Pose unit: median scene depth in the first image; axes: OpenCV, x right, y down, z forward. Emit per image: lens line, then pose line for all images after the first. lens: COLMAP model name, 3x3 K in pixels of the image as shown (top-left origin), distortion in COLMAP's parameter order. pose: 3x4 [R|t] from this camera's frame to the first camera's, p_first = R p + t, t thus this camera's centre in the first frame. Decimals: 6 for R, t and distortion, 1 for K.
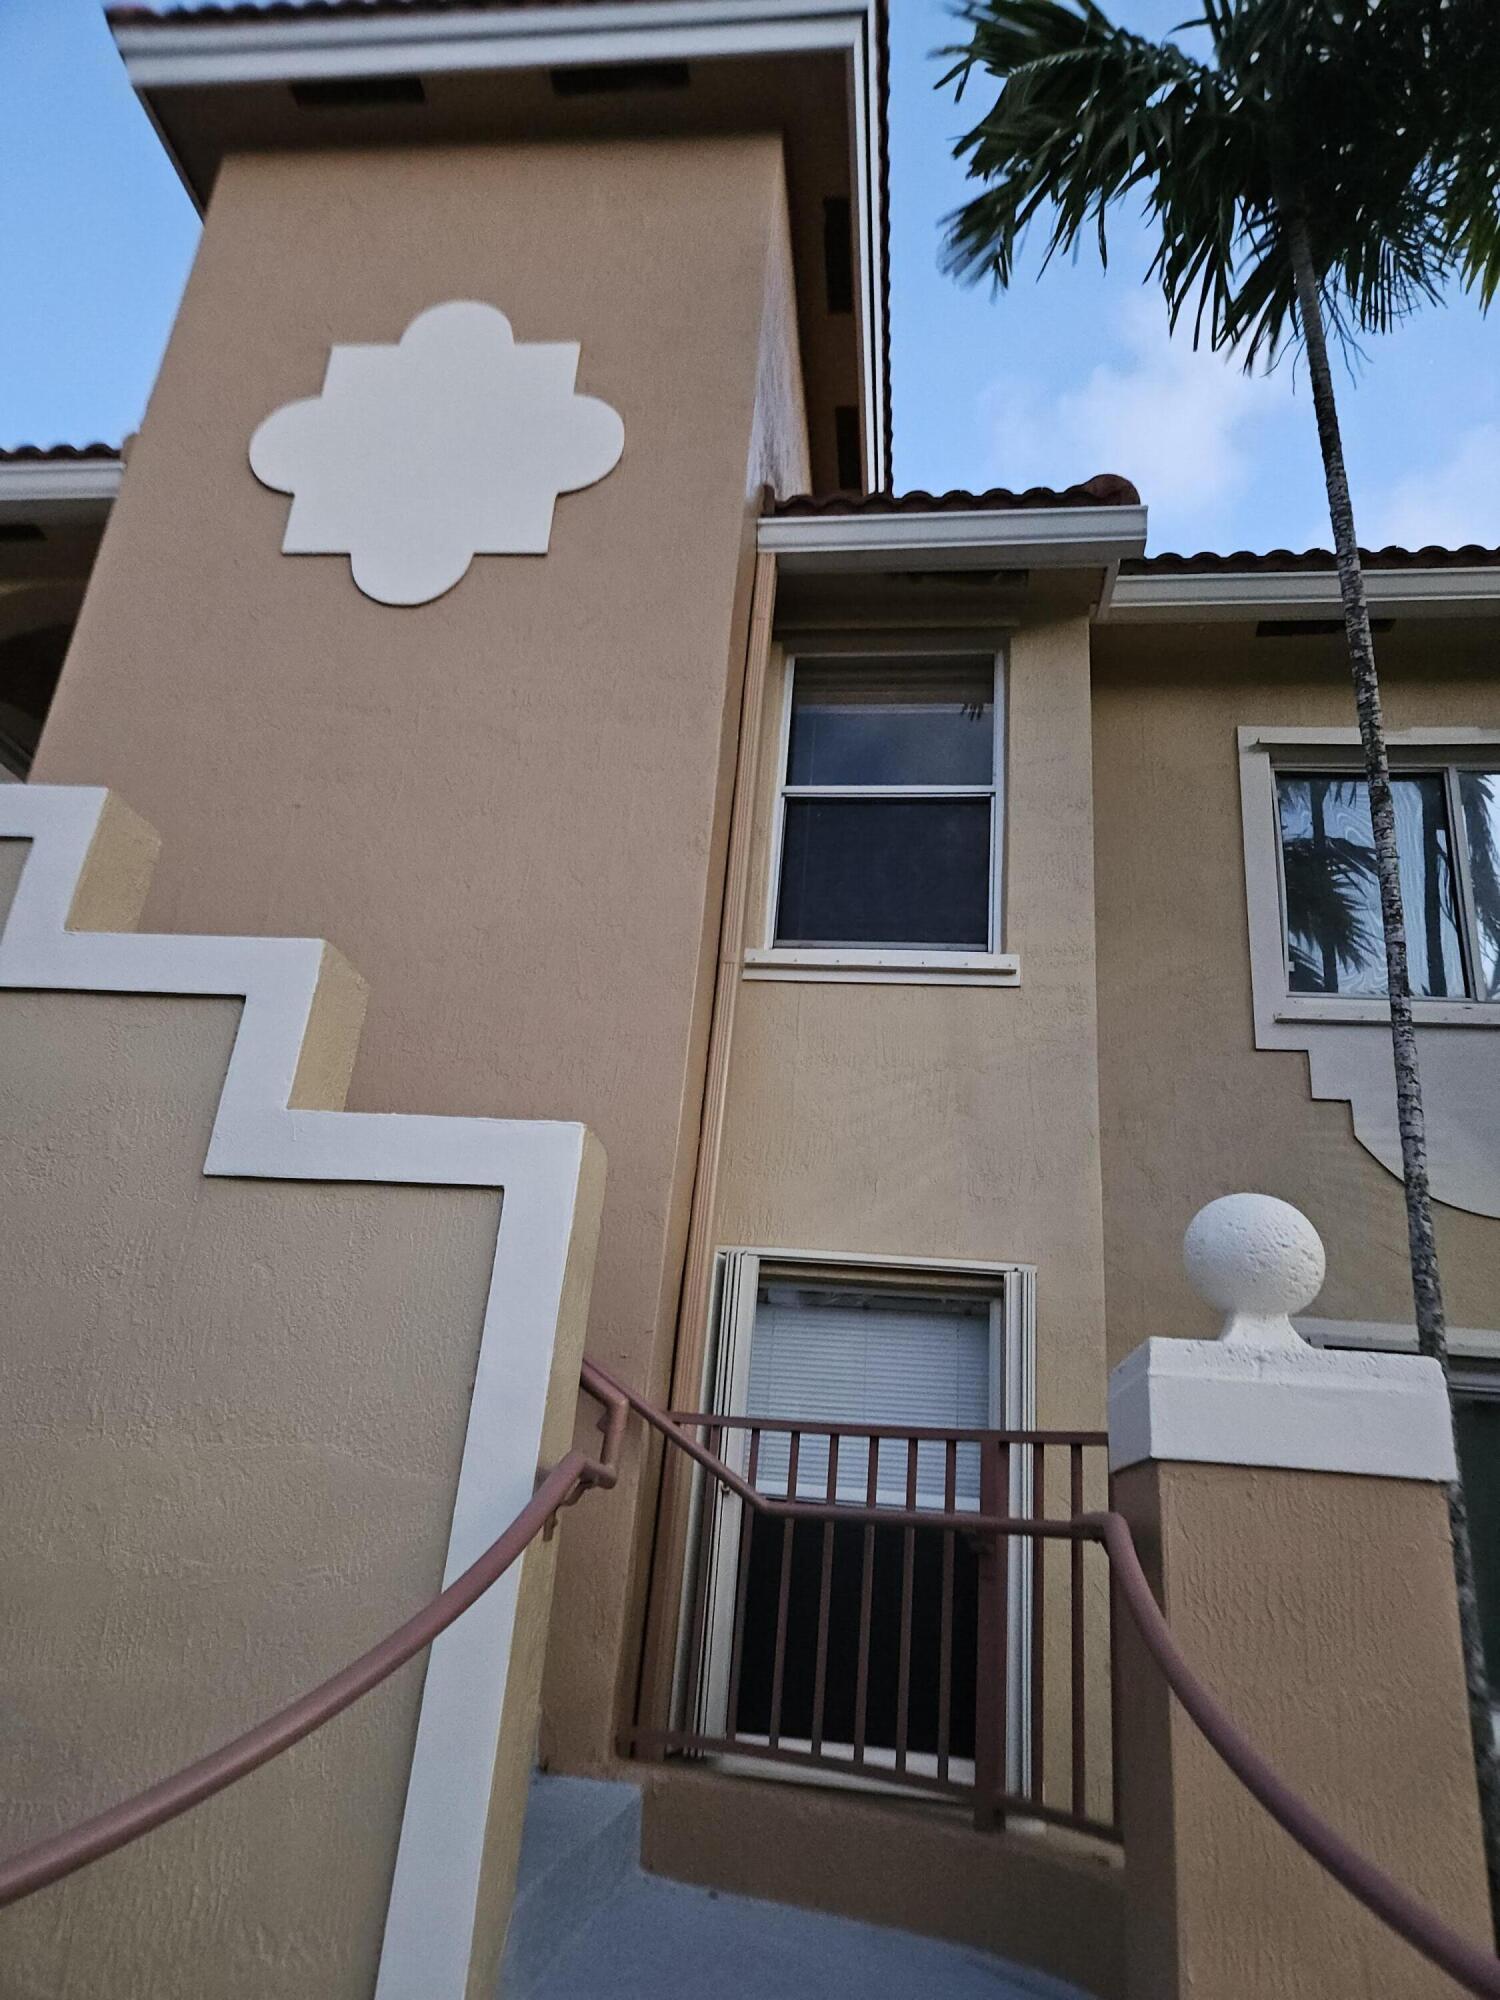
lens RADIAL K [[1336.7, 0, 743.4], [0, 1336.7, 1010.6], [0, 0, 1]] dist [0.049734, -0.028814]
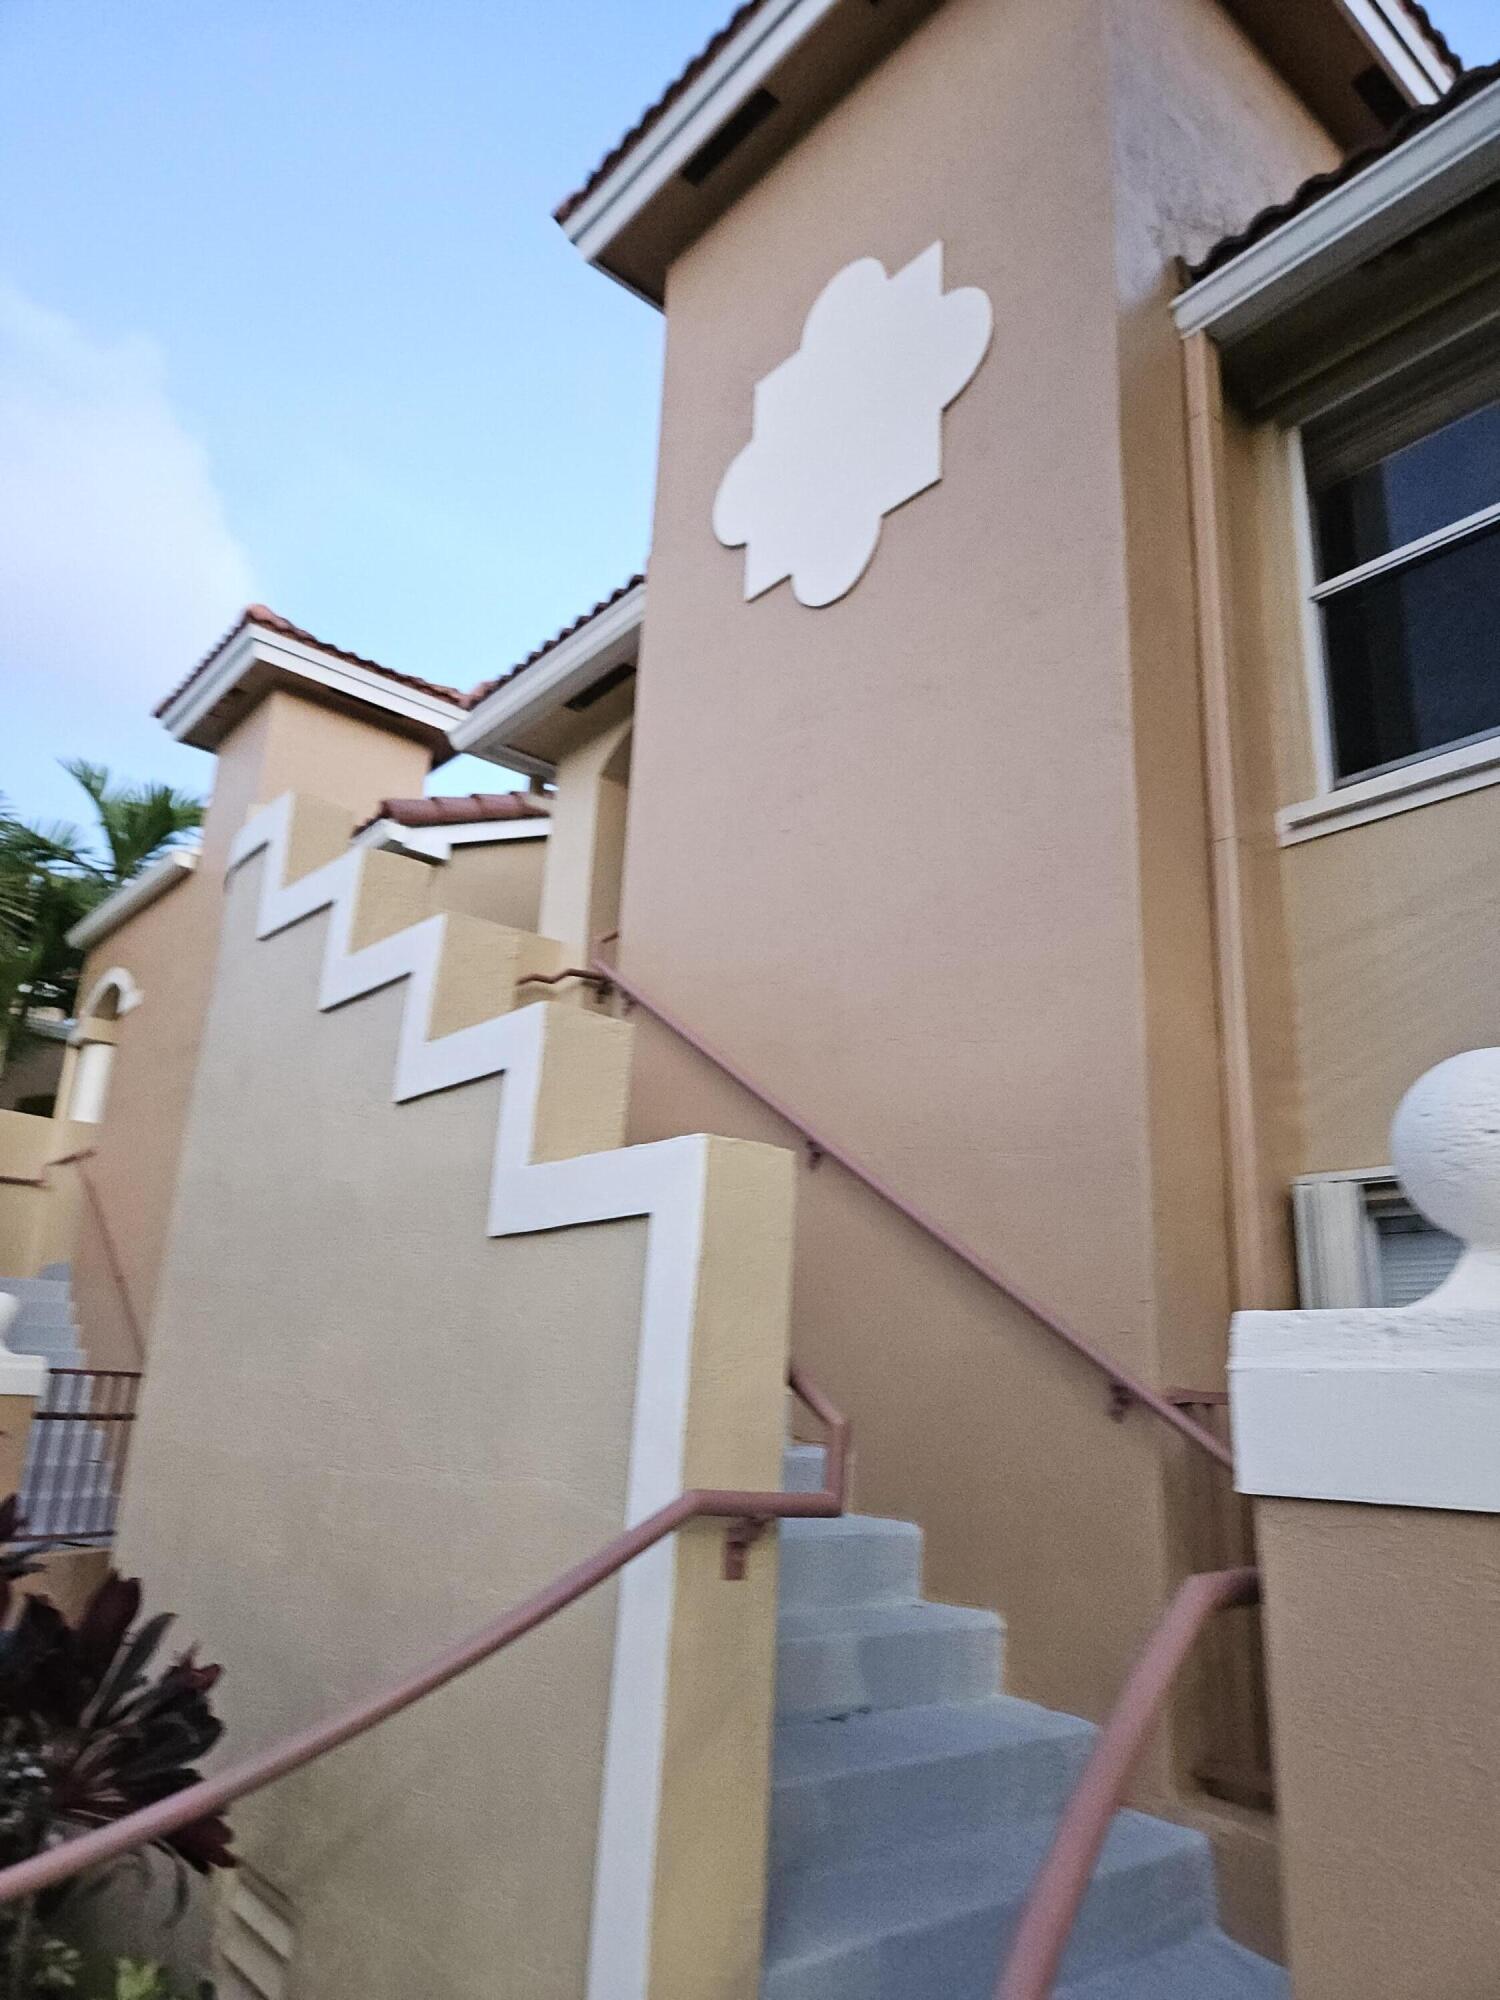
lens RADIAL K [[1336.7, 0, 746.6], [0, 1336.7, 993.8], [0, 0, 1]] dist [0.049734, -0.028814]
pose [[0.733838, -0.250646, -0.631394, 0.239561], [0.270119, 0.960470, -0.067334, 0.028444], [0.623312, -0.121139, 0.772533, 0.141520]]
